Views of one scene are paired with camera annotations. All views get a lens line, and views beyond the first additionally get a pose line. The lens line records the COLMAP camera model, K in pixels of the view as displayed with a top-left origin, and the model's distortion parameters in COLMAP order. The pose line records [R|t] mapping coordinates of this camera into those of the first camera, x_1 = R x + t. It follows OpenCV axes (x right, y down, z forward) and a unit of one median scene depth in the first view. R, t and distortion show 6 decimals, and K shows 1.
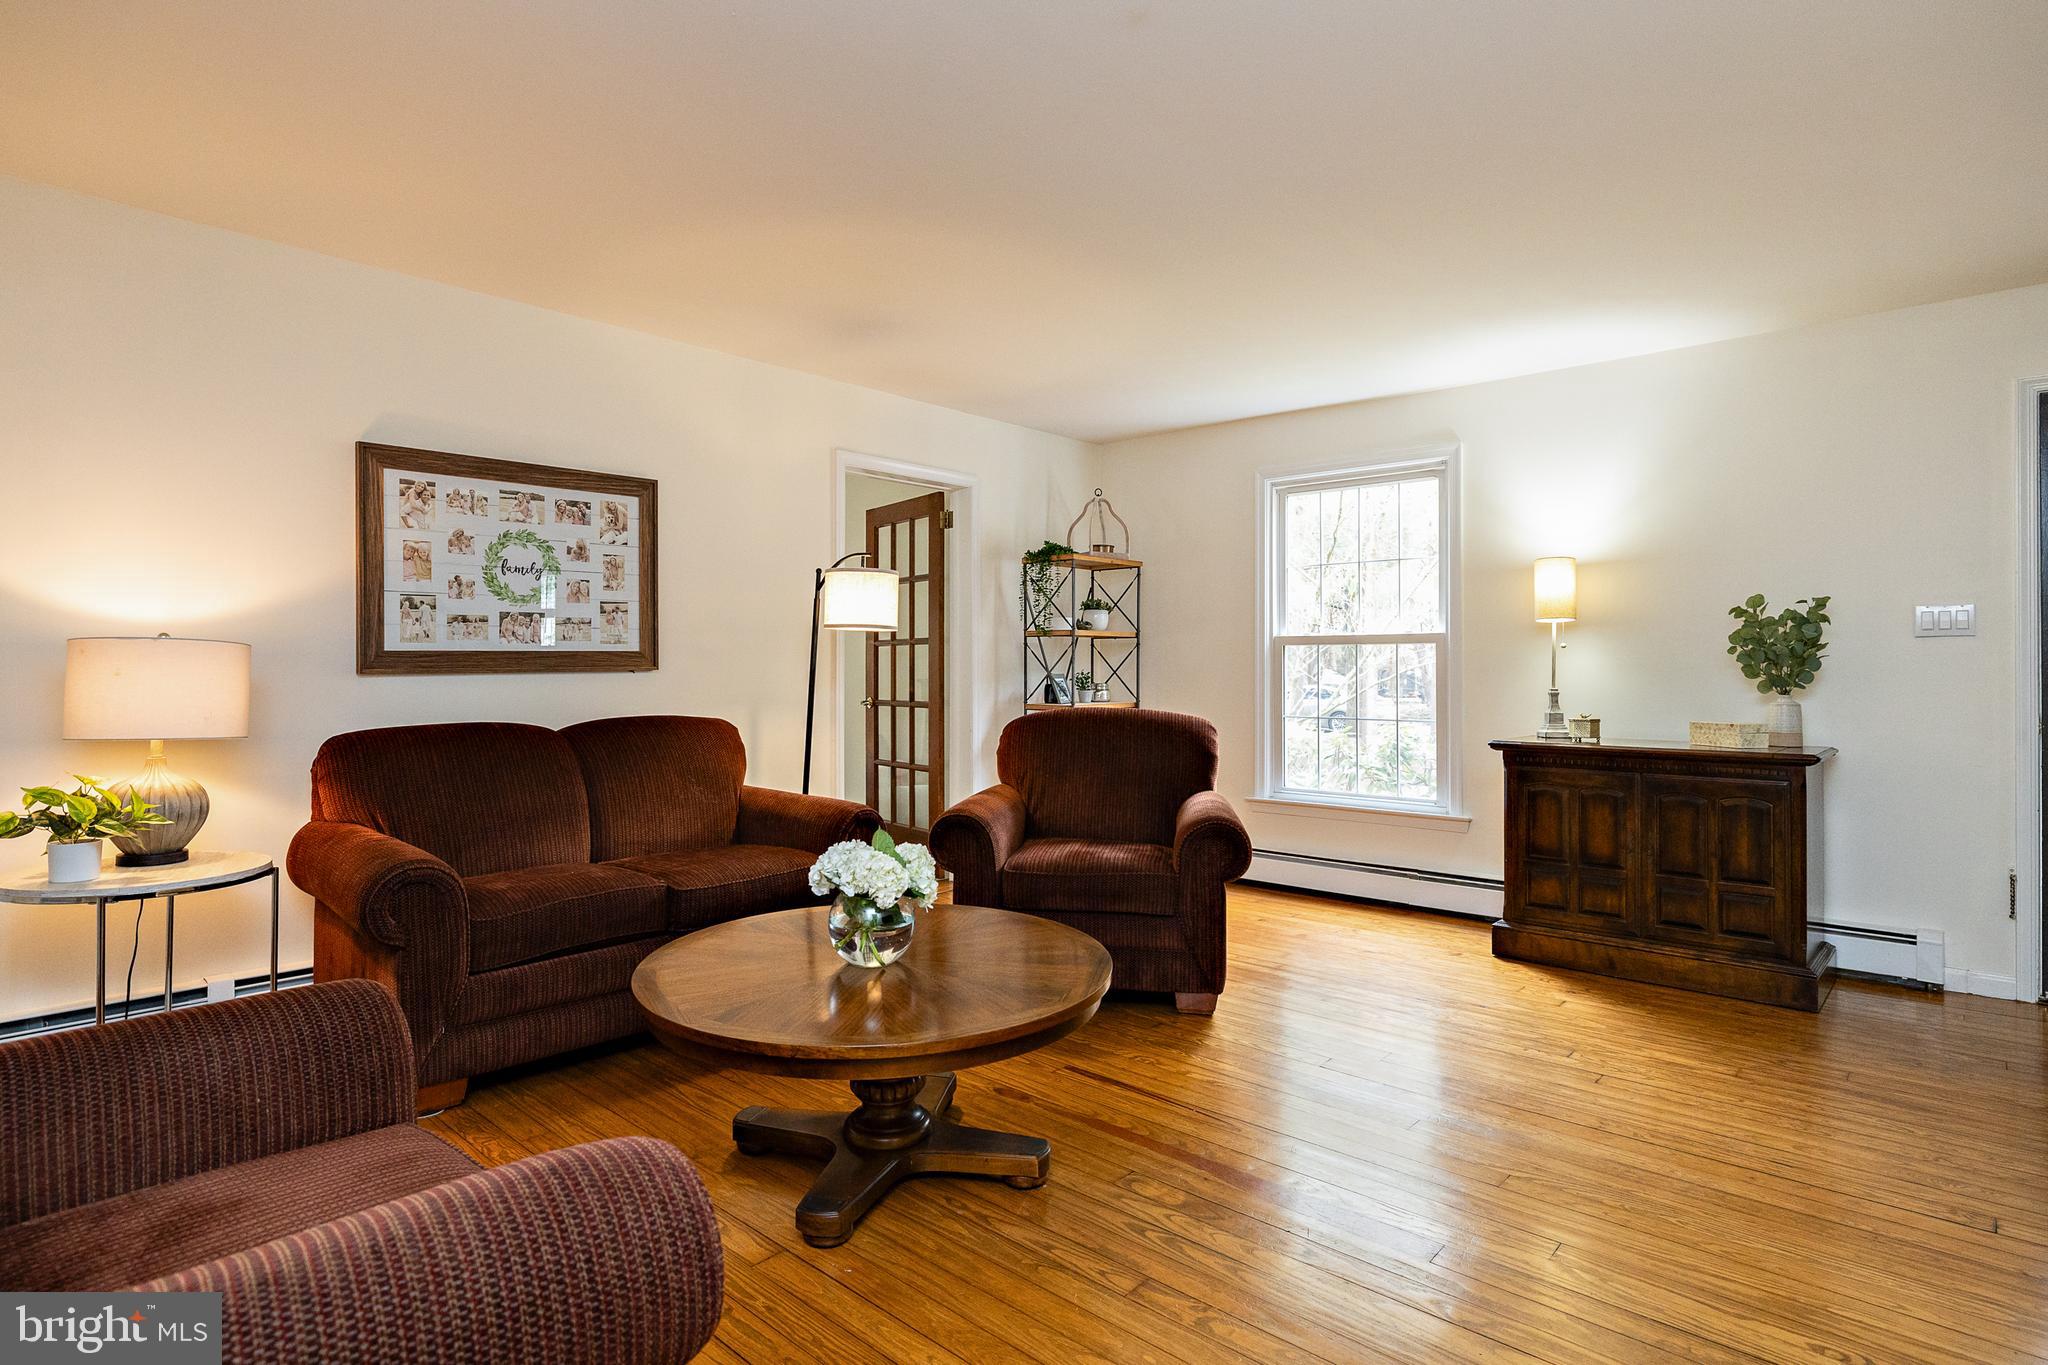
lens RADIAL K [[1091.9, 0, 1039.7], [0, 1091.9, 671.2], [0, 0, 1]] dist [-0.009925, 0.001926]
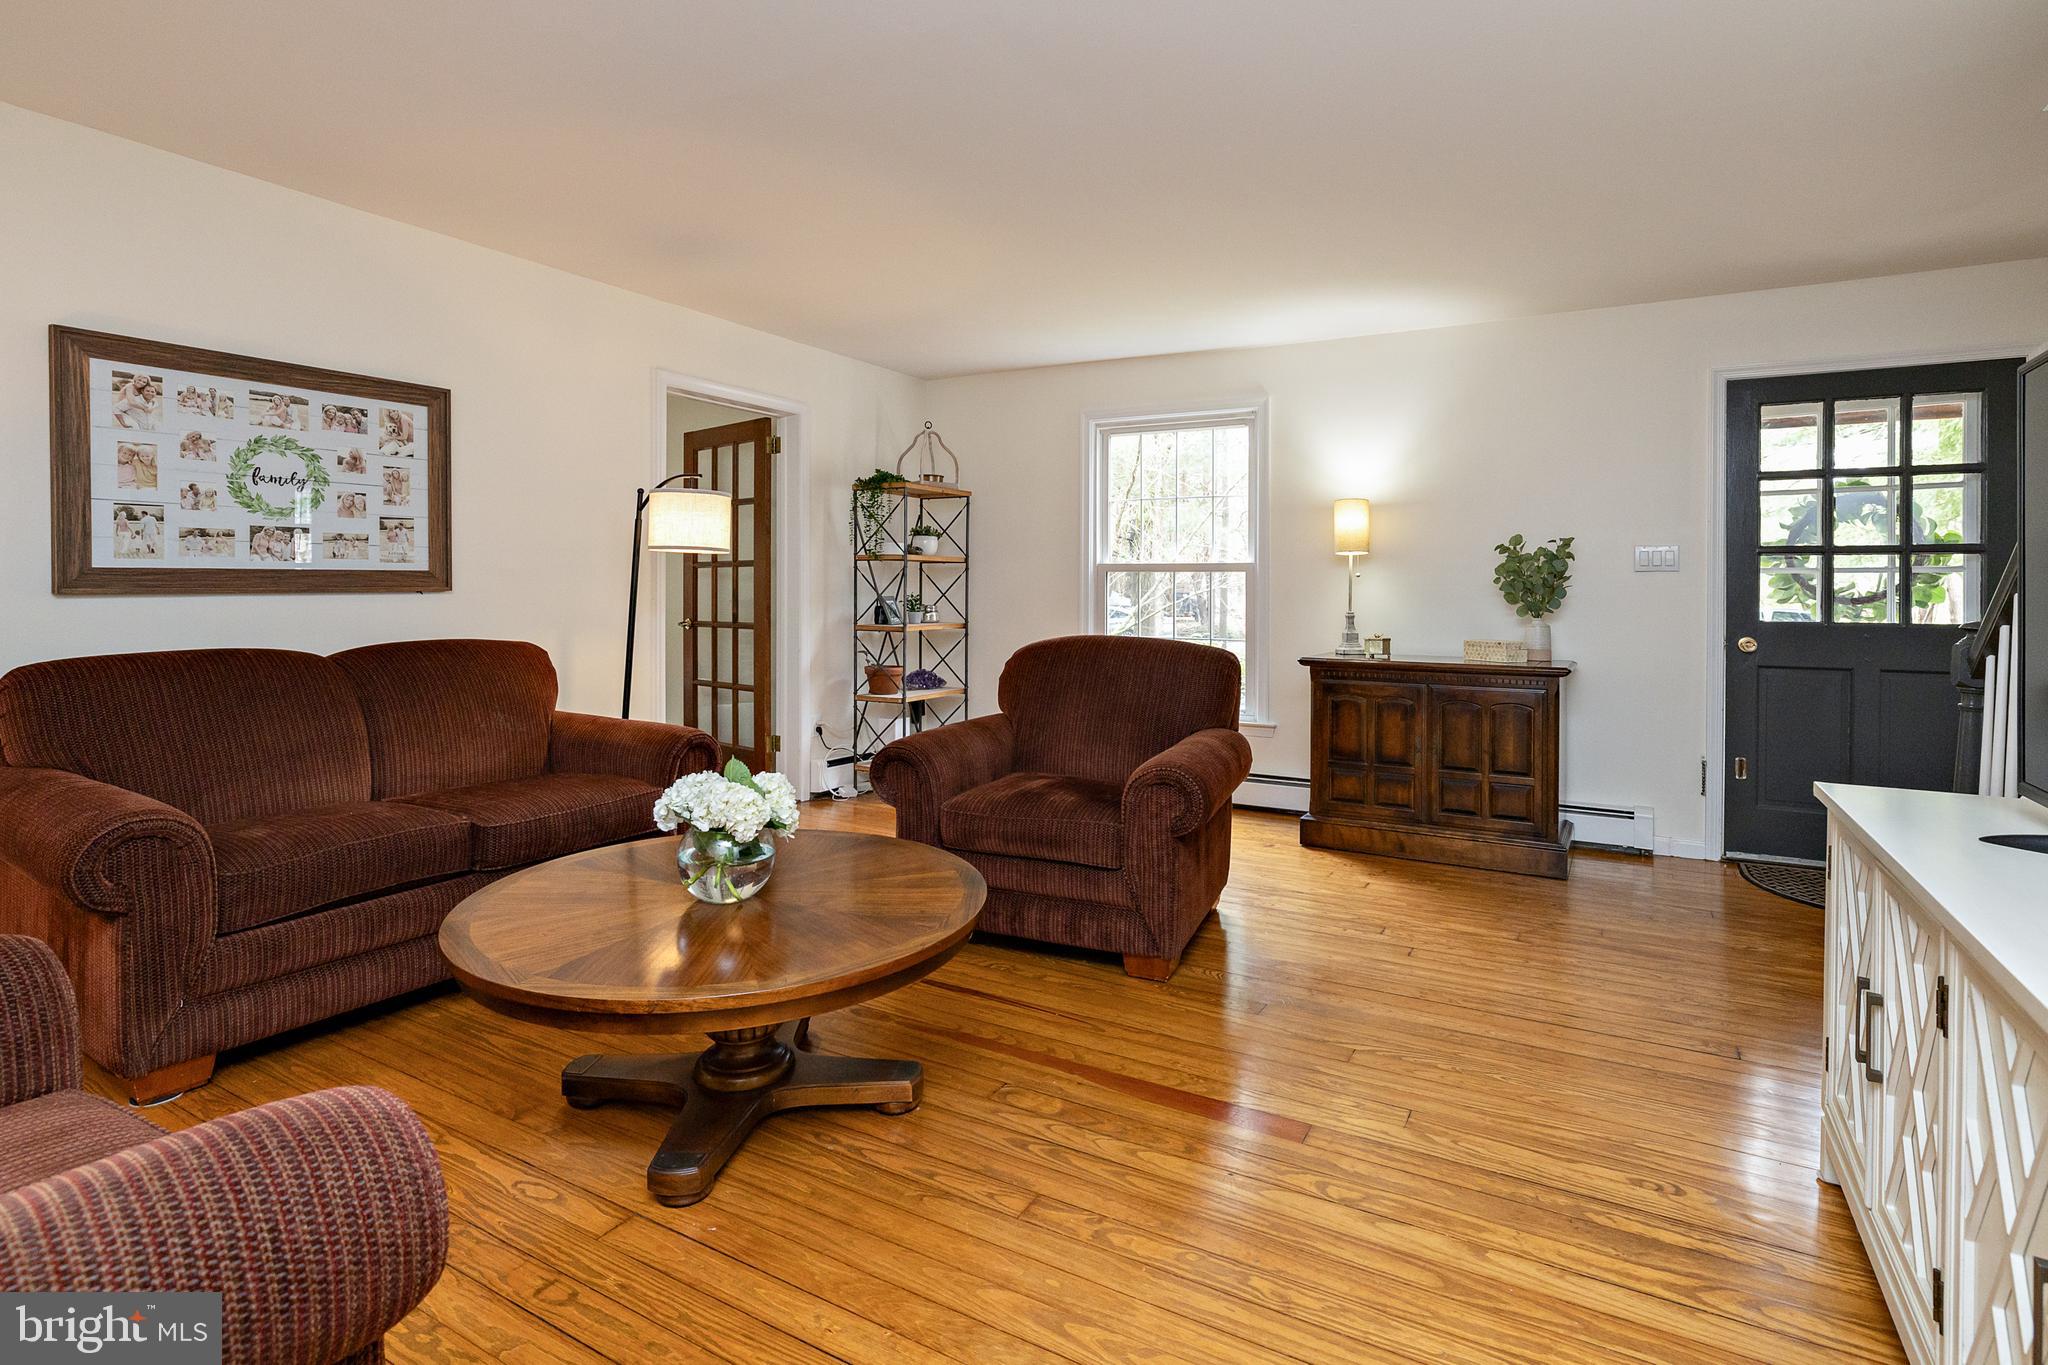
lens RADIAL K [[980.0, 0, 1123.5], [0, 980.0, 600.7], [0, 0, 1]] dist [-0.009411, 0.002200]
pose [[0.962358, 0.001106, 0.271782, -0.033639], [-0.003489, 0.999960, 0.008283, -0.002958], [-0.271762, -0.008919, 0.962323, 0.047983]]
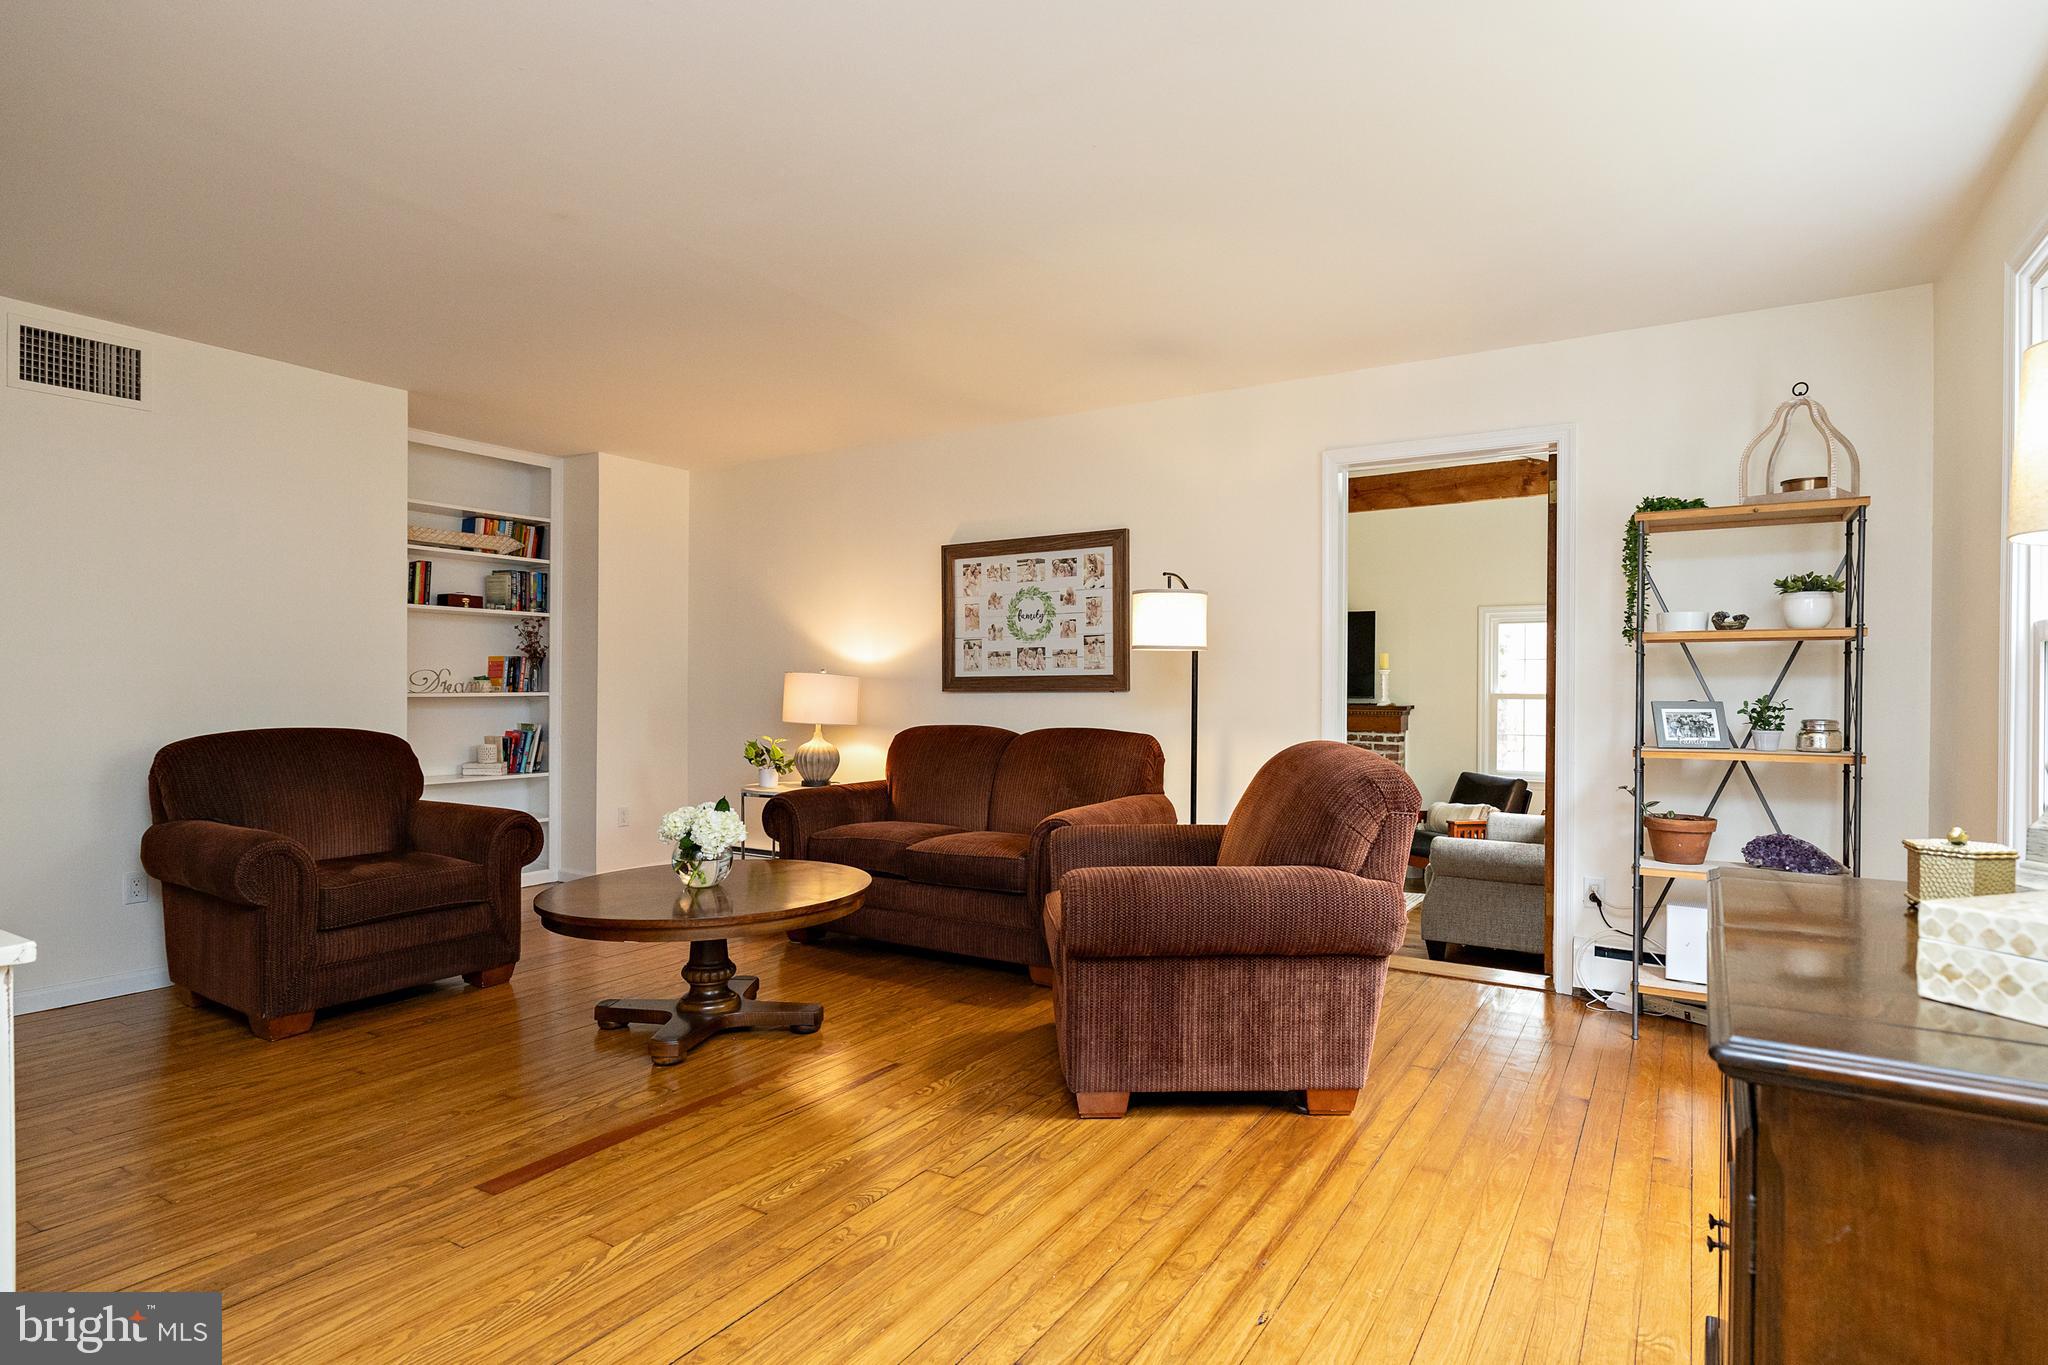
lens RADIAL K [[1091.9, 0, 1003.5], [0, 1091.9, 699.2], [0, 0, 1]] dist [-0.009925, 0.001926]
pose [[0.171489, 0.008322, -0.985151, 1.490764], [-0.007823, 0.999944, 0.007085, 0.001641], [0.985155, 0.006492, 0.171544, 1.270732]]
